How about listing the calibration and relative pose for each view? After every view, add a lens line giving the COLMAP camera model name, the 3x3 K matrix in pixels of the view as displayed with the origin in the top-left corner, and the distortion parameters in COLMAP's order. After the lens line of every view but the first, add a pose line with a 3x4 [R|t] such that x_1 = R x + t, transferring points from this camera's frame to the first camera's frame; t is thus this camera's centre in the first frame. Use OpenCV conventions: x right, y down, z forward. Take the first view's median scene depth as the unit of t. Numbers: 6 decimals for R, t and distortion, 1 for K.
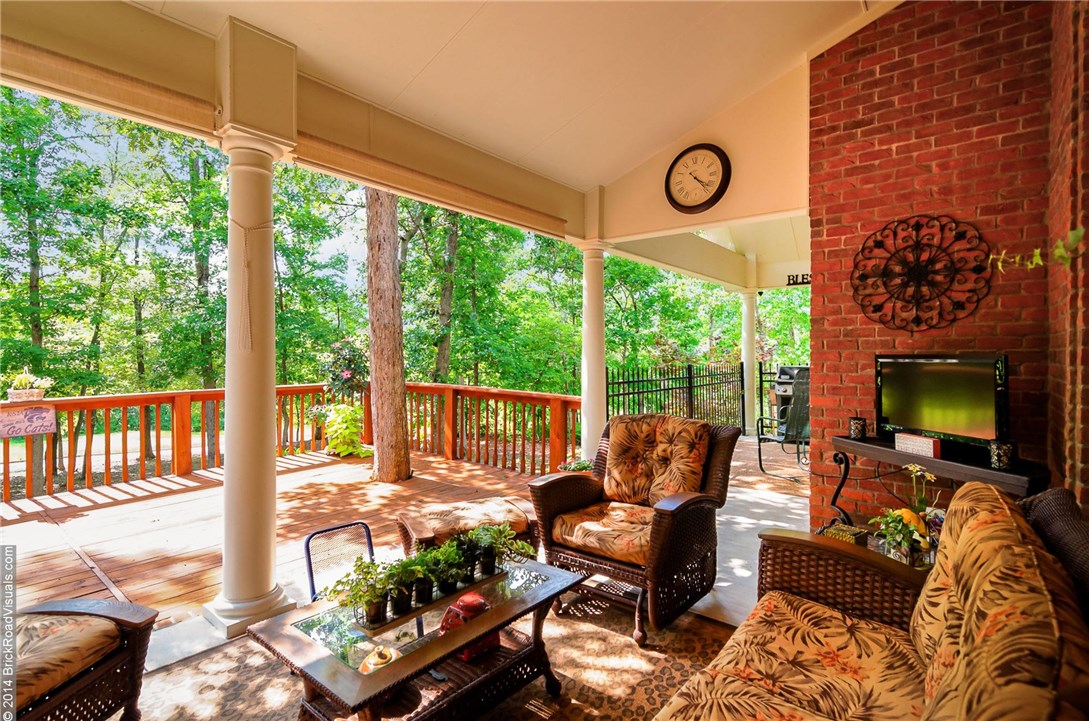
lens RADIAL K [[514.5, 0, 547.1], [0, 514.5, 357.2], [0, 0, 1]] dist [0.004126, 0.000361]
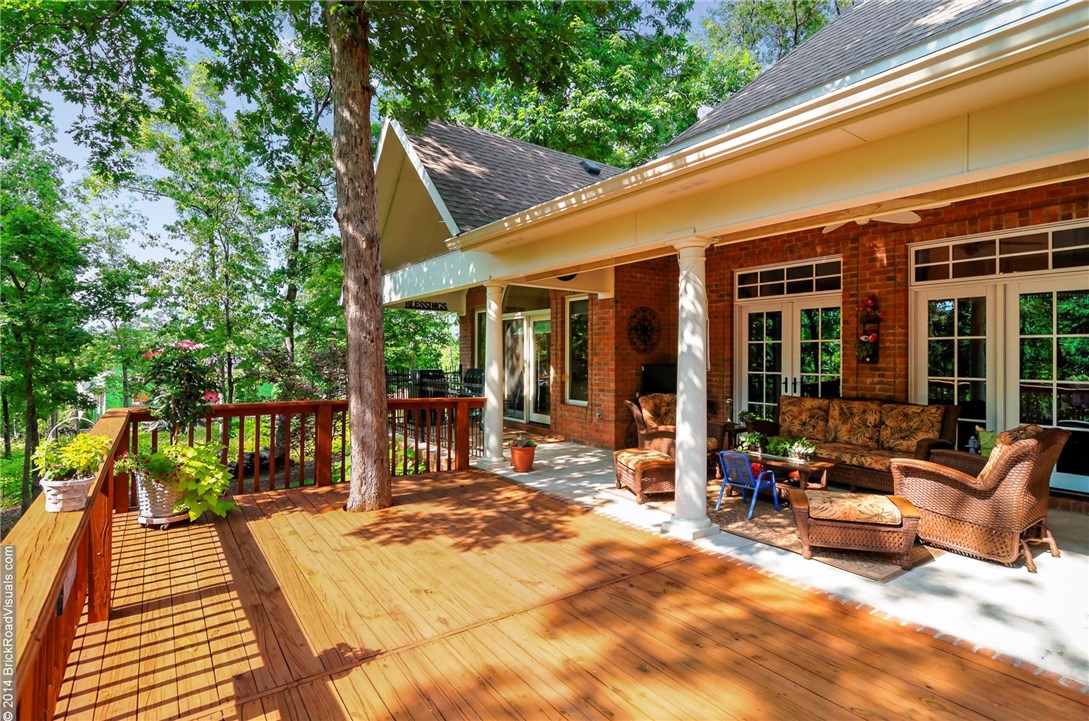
lens RADIAL K [[514.5, 0, 545.0], [0, 514.5, 357.4], [0, 0, 1]] dist [0.004126, 0.000361]
pose [[0.261528, 0.005400, 0.965181, -1.320083], [-0.003741, 0.999983, -0.004581, -0.017001], [-0.965189, -0.002413, 0.261544, 0.617192]]
